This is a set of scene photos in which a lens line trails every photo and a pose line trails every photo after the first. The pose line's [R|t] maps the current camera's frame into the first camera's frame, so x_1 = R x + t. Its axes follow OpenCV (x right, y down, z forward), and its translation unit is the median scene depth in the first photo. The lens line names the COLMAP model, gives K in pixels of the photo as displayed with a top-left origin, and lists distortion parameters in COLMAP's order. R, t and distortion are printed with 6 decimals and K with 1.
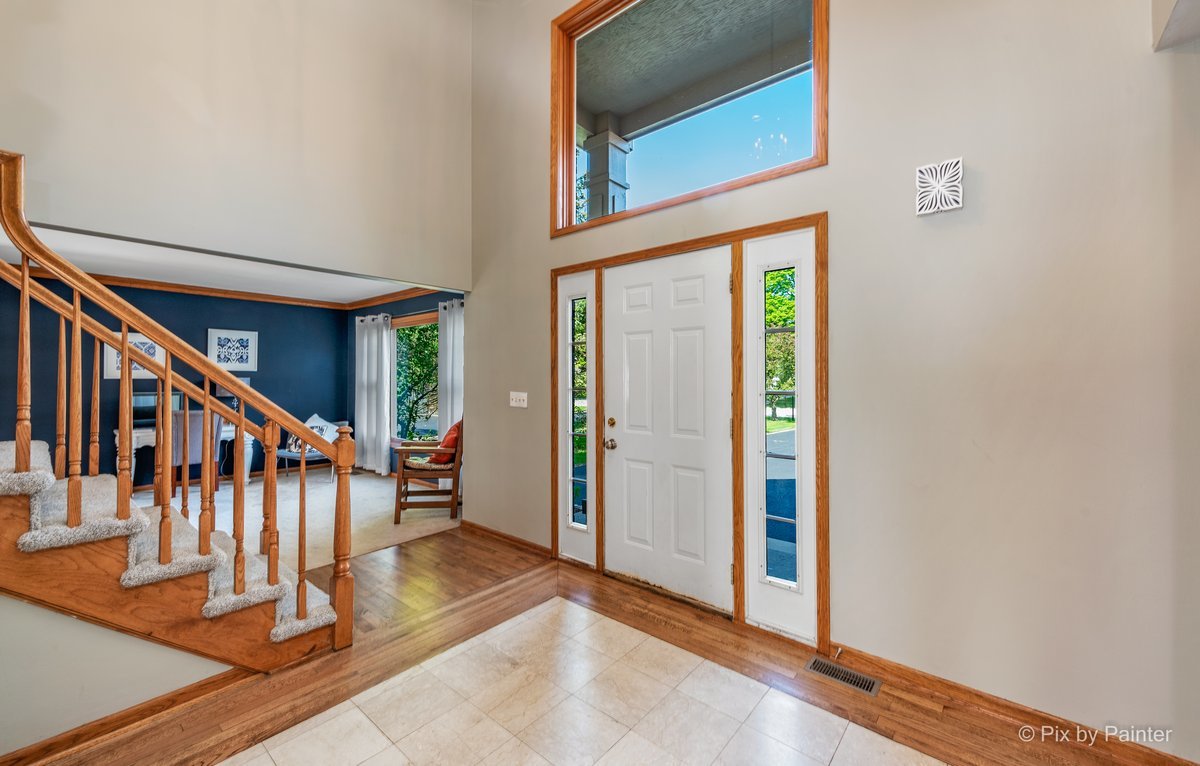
lens RADIAL K [[475.2, 0, 603.6], [0, 475.2, 375.5], [0, 0, 1]] dist [0.009373, -0.002142]
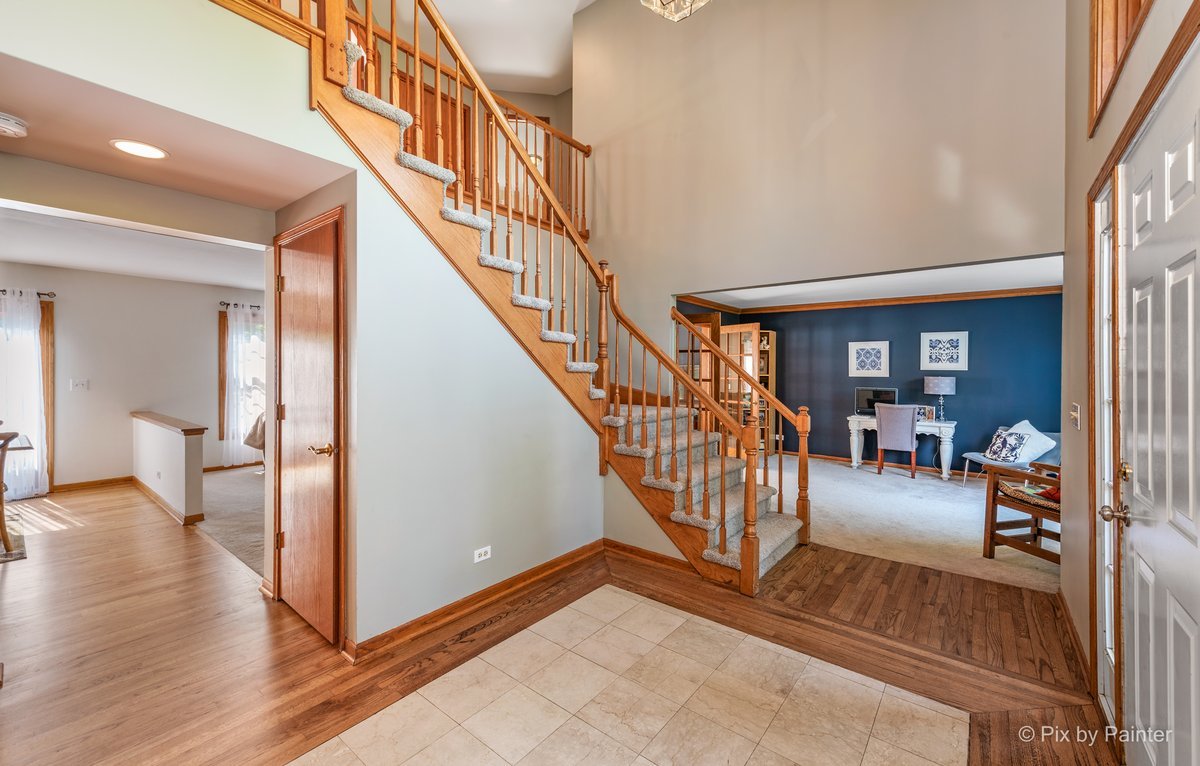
lens RADIAL K [[475.2, 0, 605.7], [0, 475.2, 374.5], [0, 0, 1]] dist [0.009373, -0.002142]
pose [[0.040062, 0.005716, -0.999181, 0.463963], [-0.006711, 0.999963, 0.005451, -0.002802], [0.999175, 0.006487, 0.040098, 0.404976]]
